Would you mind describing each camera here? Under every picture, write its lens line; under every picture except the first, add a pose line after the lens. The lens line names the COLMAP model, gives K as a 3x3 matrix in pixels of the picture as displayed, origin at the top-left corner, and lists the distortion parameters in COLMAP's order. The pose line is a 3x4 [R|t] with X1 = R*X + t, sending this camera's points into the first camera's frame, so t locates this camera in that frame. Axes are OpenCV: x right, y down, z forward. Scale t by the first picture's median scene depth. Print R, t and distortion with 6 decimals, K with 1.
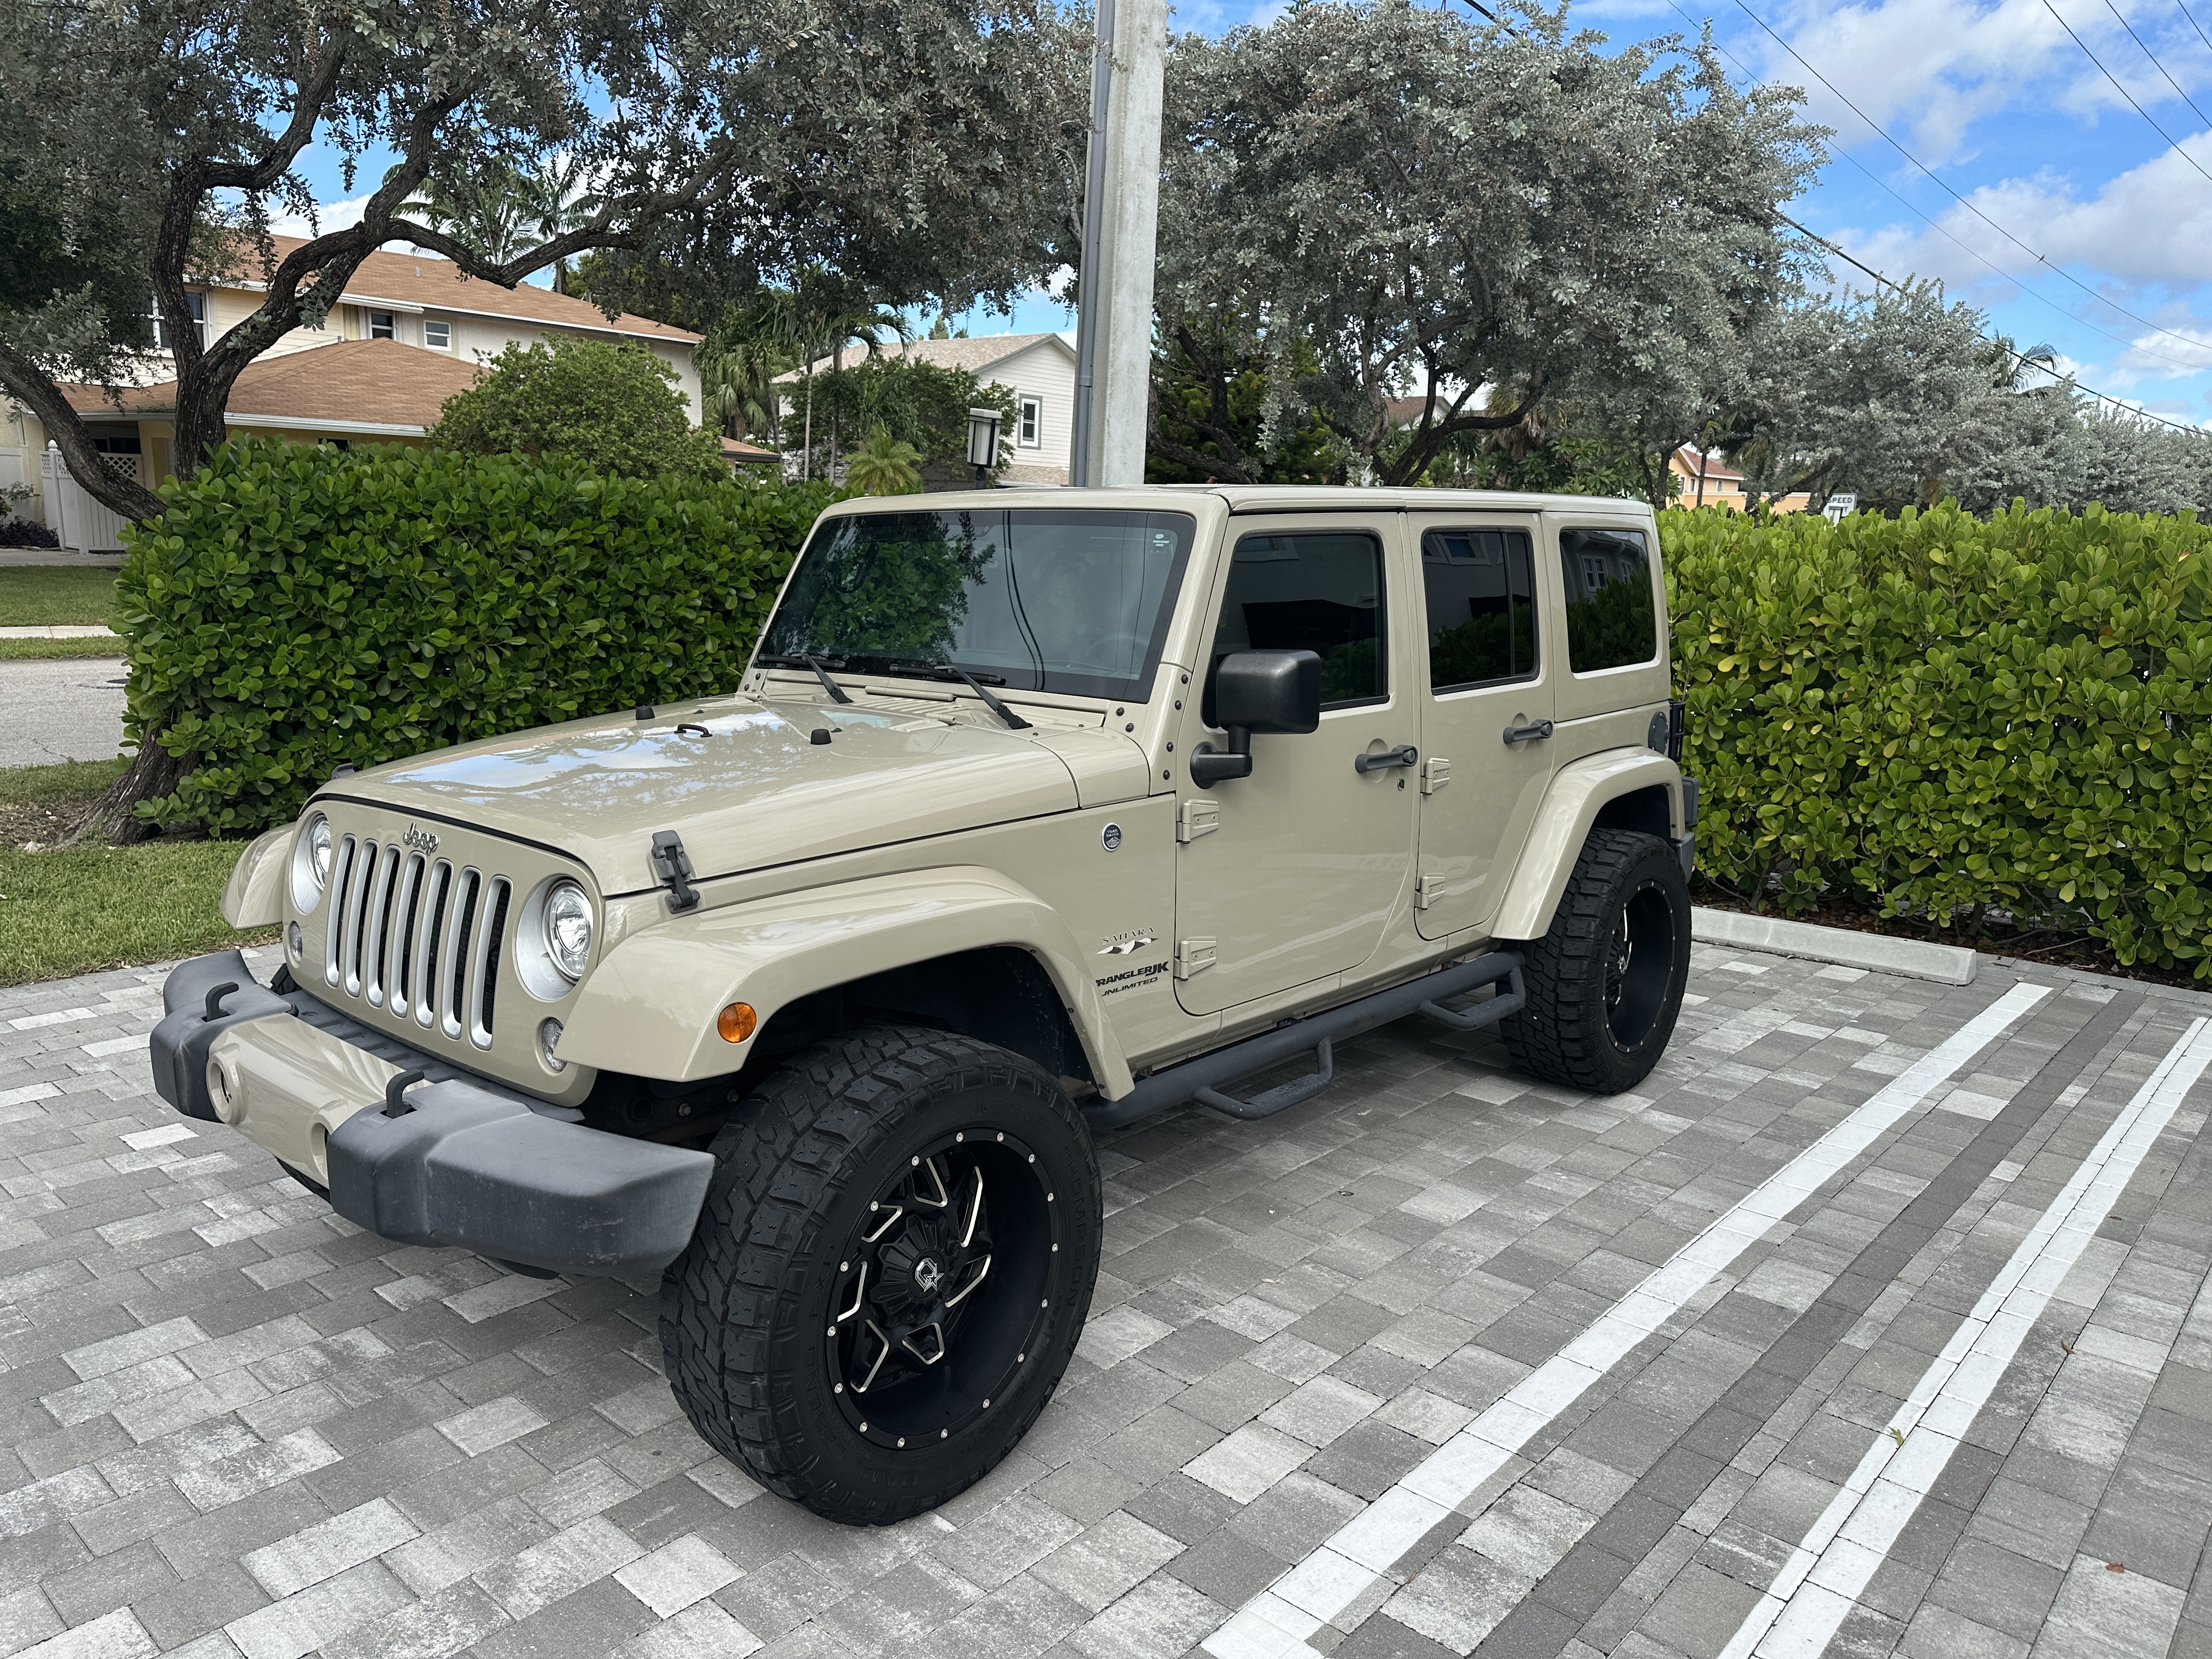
lens RADIAL K [[1536.0, 0, 1095.1], [0, 1536.0, 823.5], [0, 0, 1]] dist [0.078678, -0.098546]
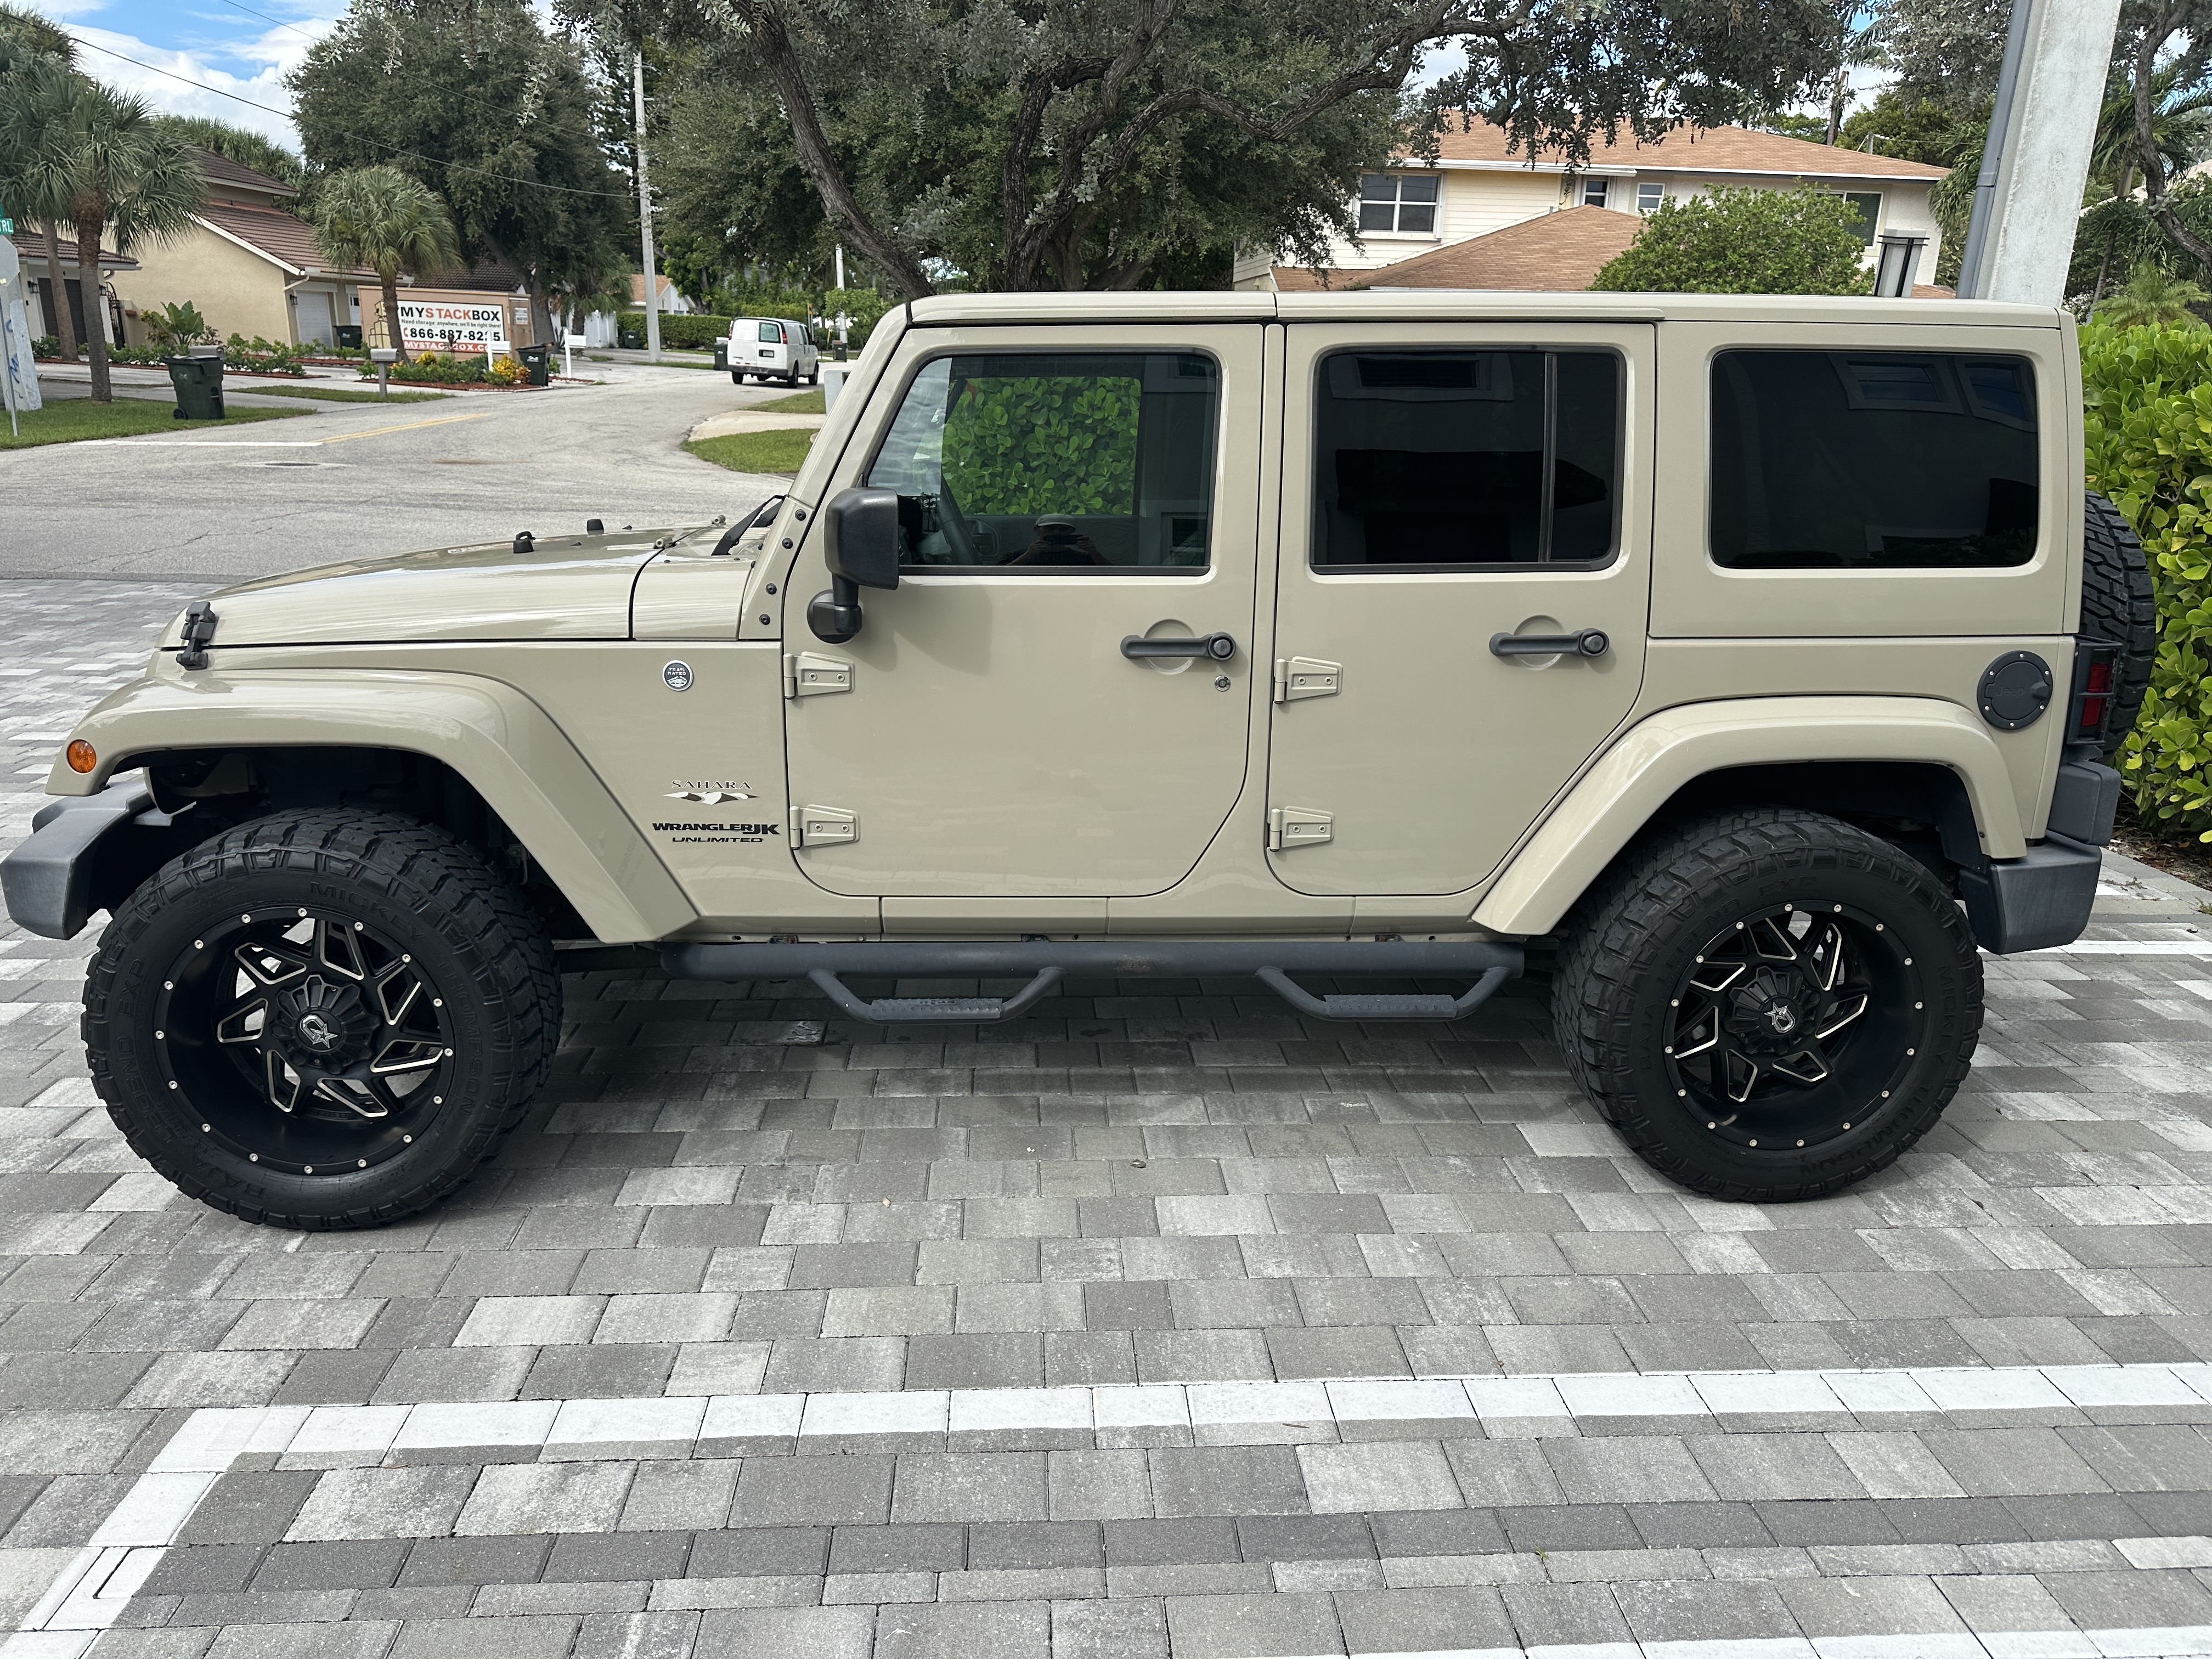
lens RADIAL K [[1536.0, 0, 1095.1], [0, 1536.0, 823.5], [0, 0, 1]] dist [0.078678, -0.098546]
pose [[0.715453, 0.185197, -0.673668, 0.720191], [-0.132426, 0.982695, 0.129511, -0.050069], [0.685996, -0.003448, 0.727597, 0.408387]]
